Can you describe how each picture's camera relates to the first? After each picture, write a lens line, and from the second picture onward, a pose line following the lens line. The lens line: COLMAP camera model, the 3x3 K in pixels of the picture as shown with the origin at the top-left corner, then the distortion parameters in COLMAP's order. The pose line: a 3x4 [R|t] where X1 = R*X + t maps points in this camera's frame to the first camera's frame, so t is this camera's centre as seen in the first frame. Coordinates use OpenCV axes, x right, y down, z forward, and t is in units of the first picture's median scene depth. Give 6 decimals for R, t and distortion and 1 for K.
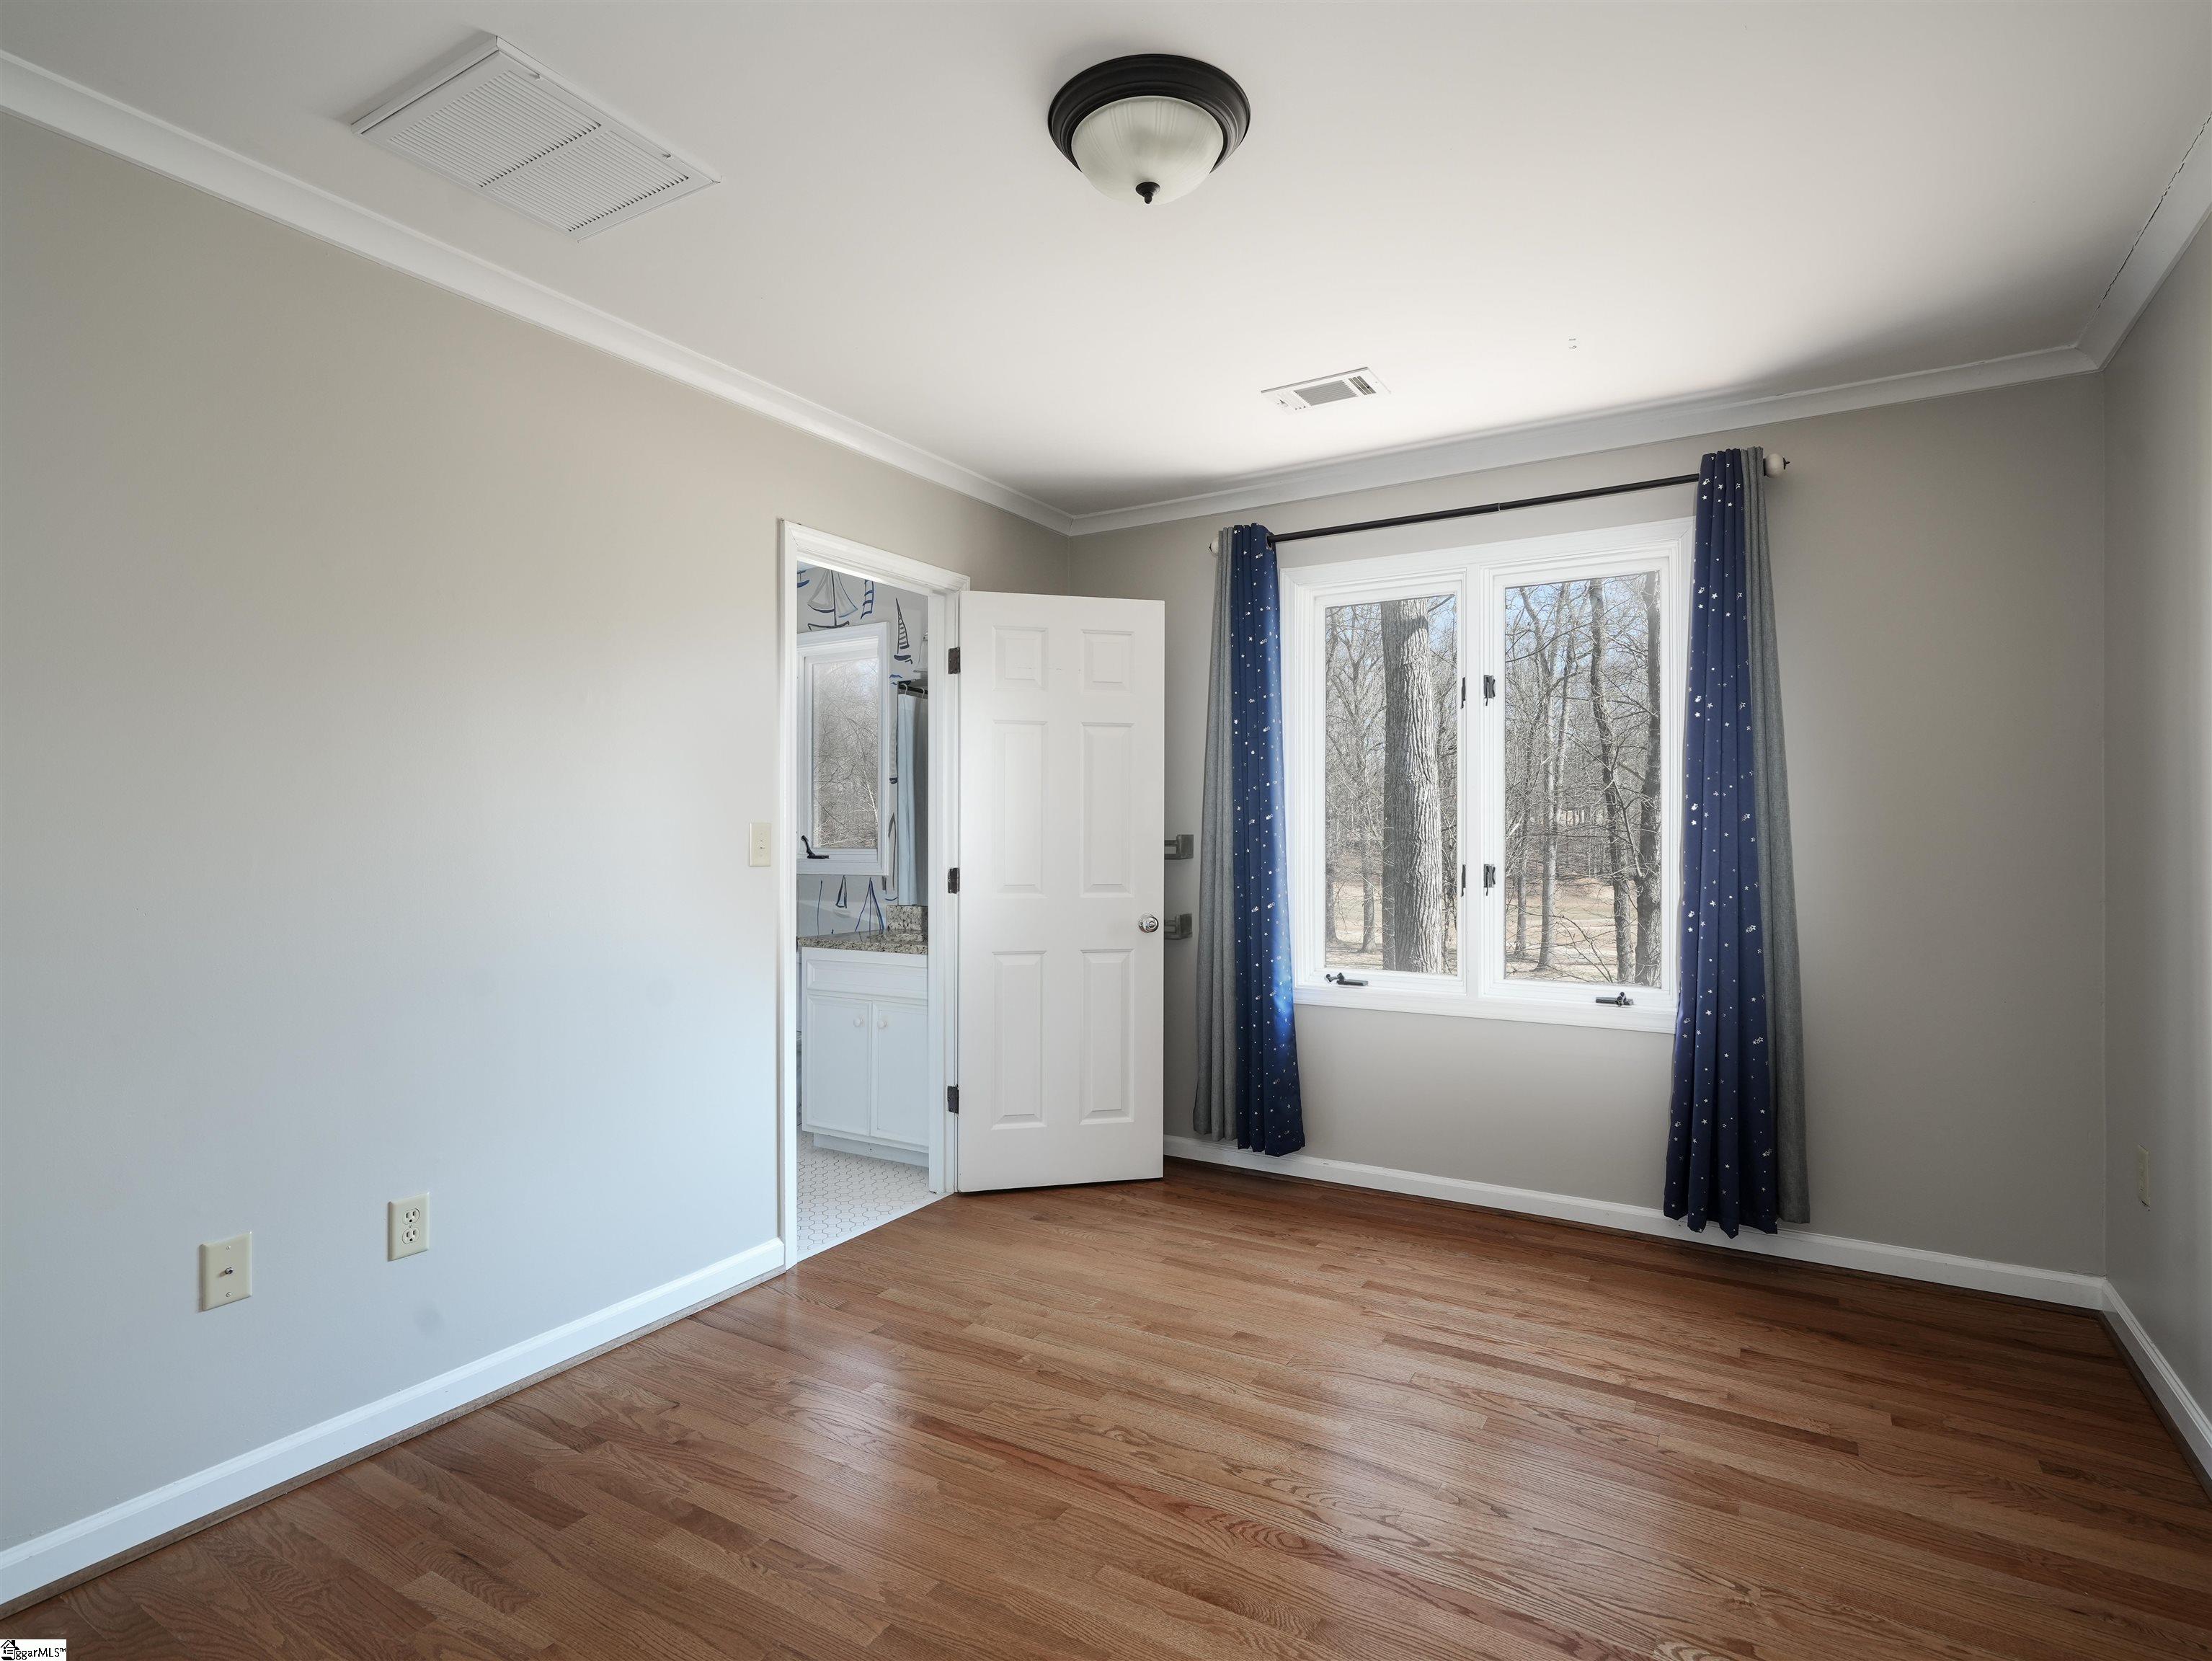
lens RADIAL K [[1131.5, 0, 1098.2], [0, 1131.5, 830.3], [0, 0, 1]] dist [-0.003749, 0.000757]
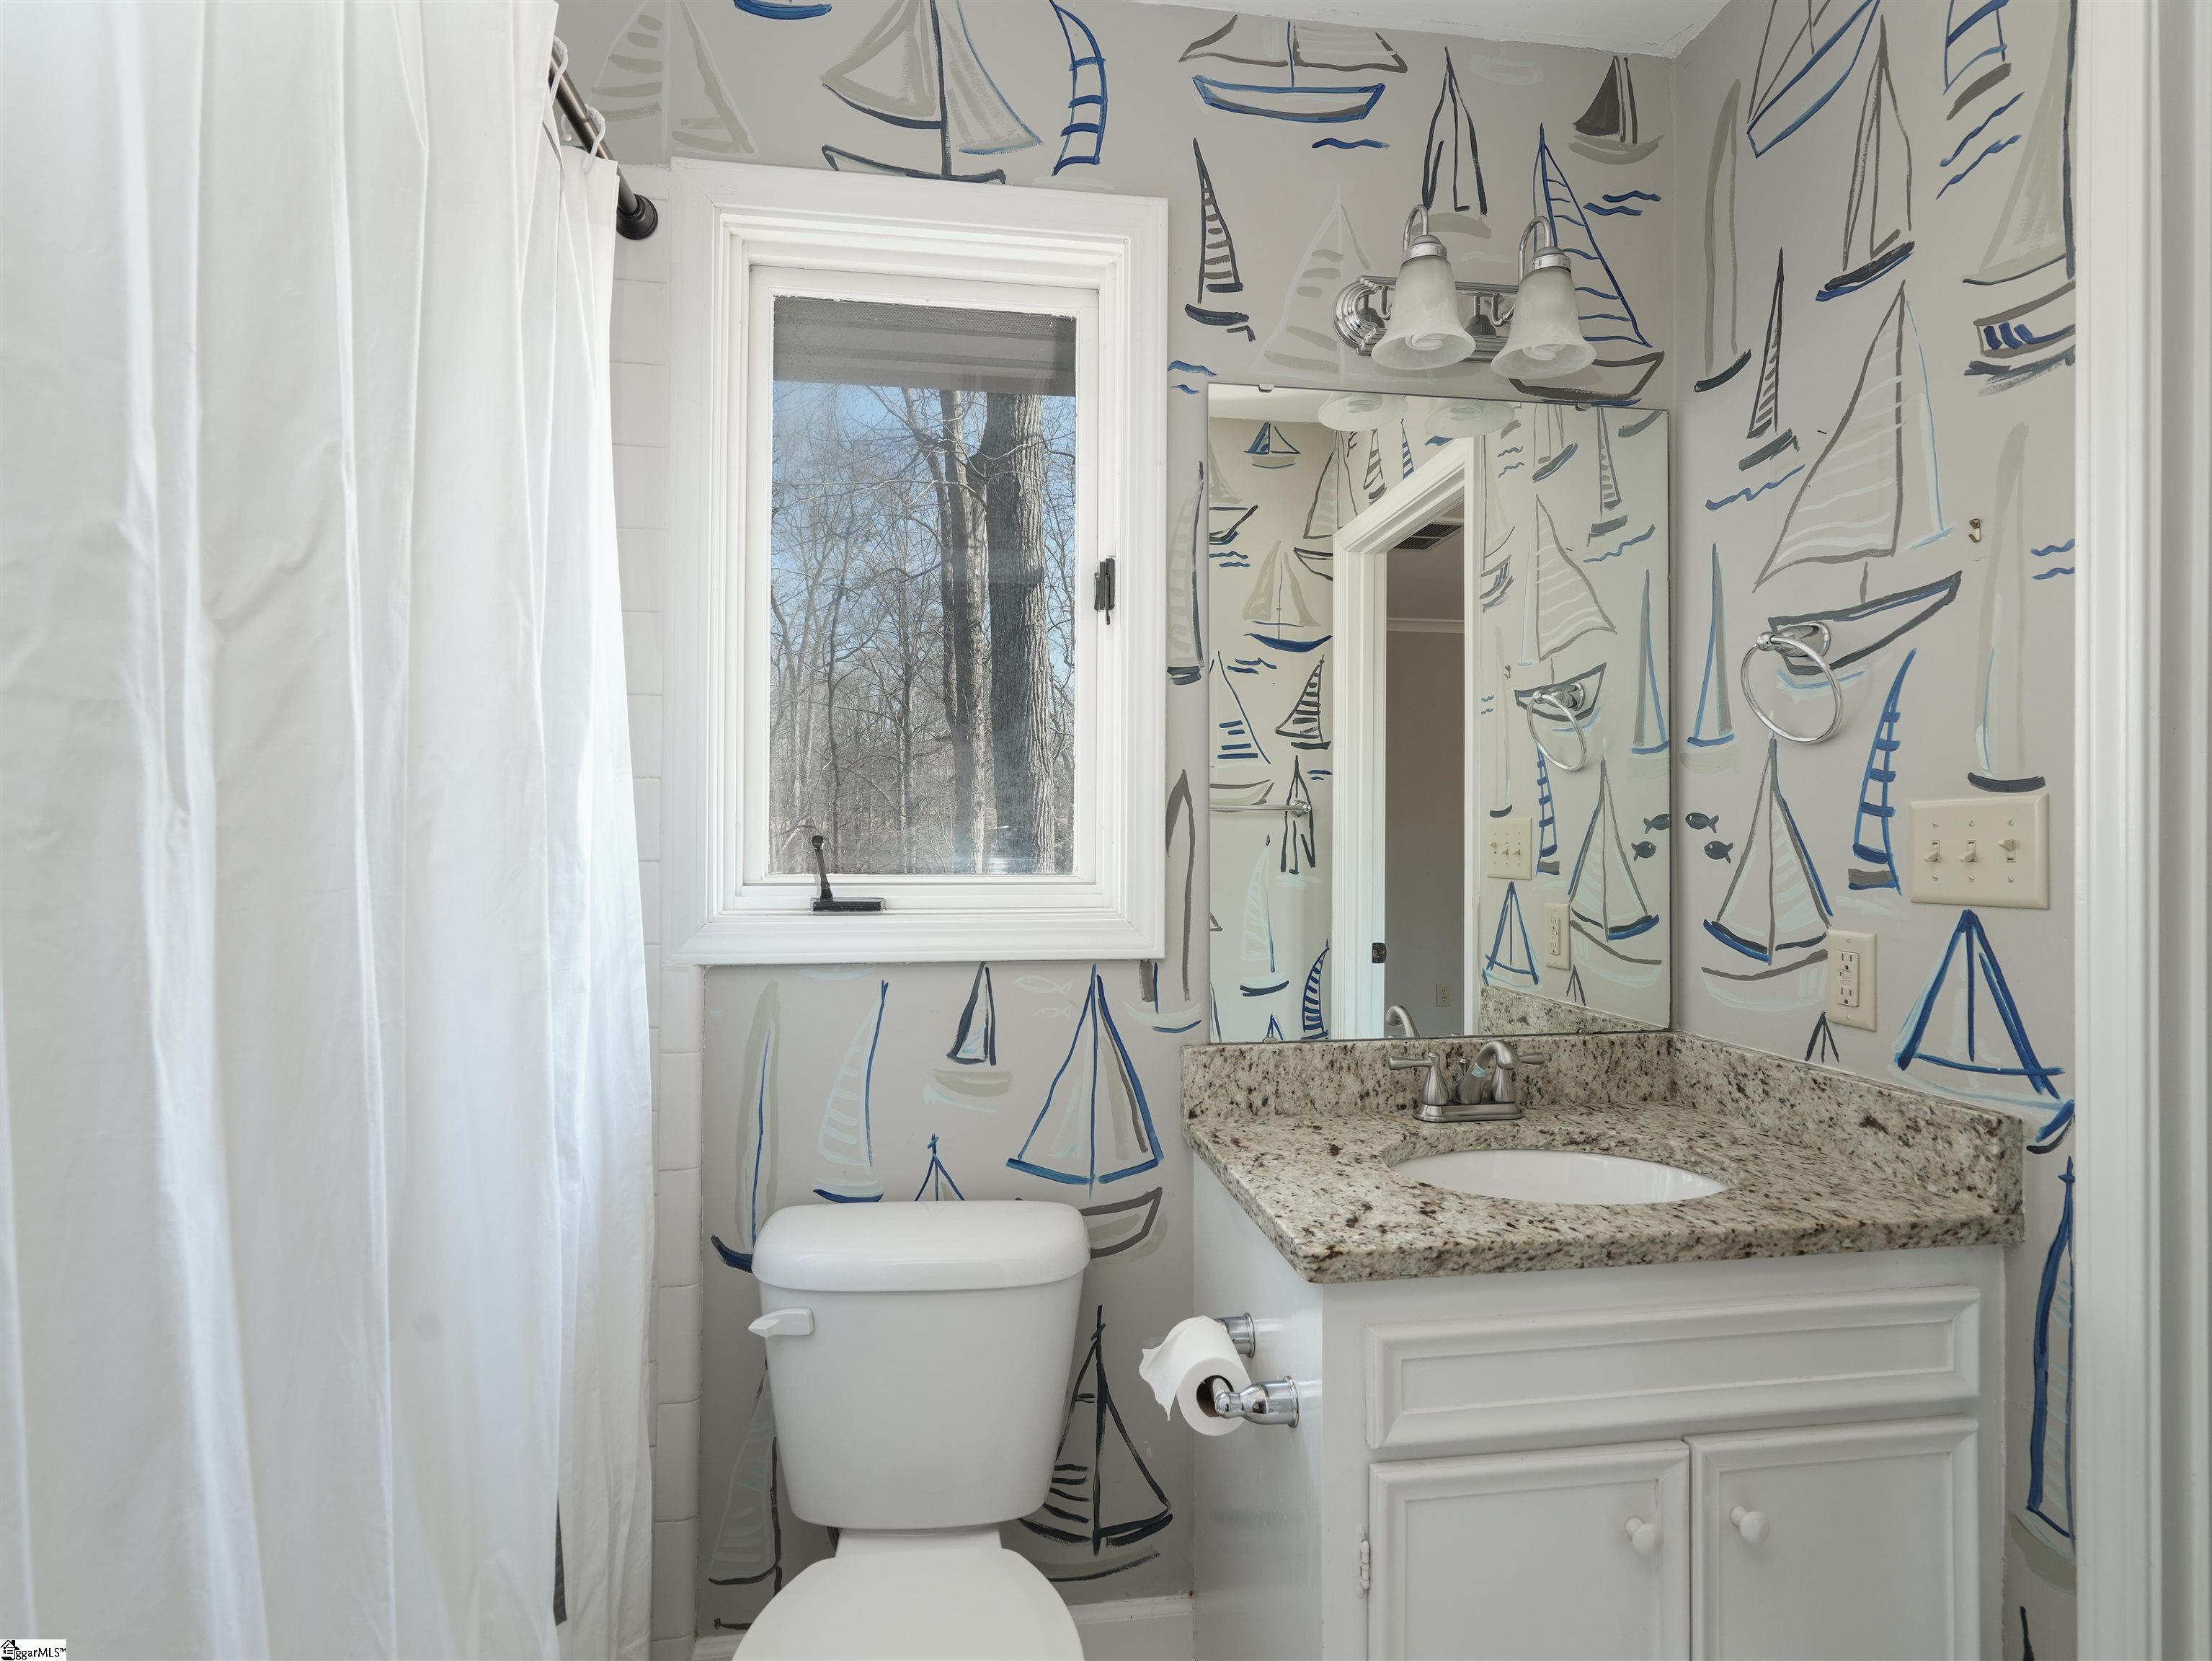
lens RADIAL K [[1131.5, 0, 1098.2], [0, 1131.5, 830.3], [0, 0, 1]] dist [-0.003749, 0.000757]
pose [[0.759189, 0.007698, 0.650824, -0.412418], [-0.003746, 0.999965, -0.007459, 0.005327], [-0.650859, 0.003225, 0.759192, 0.746788]]
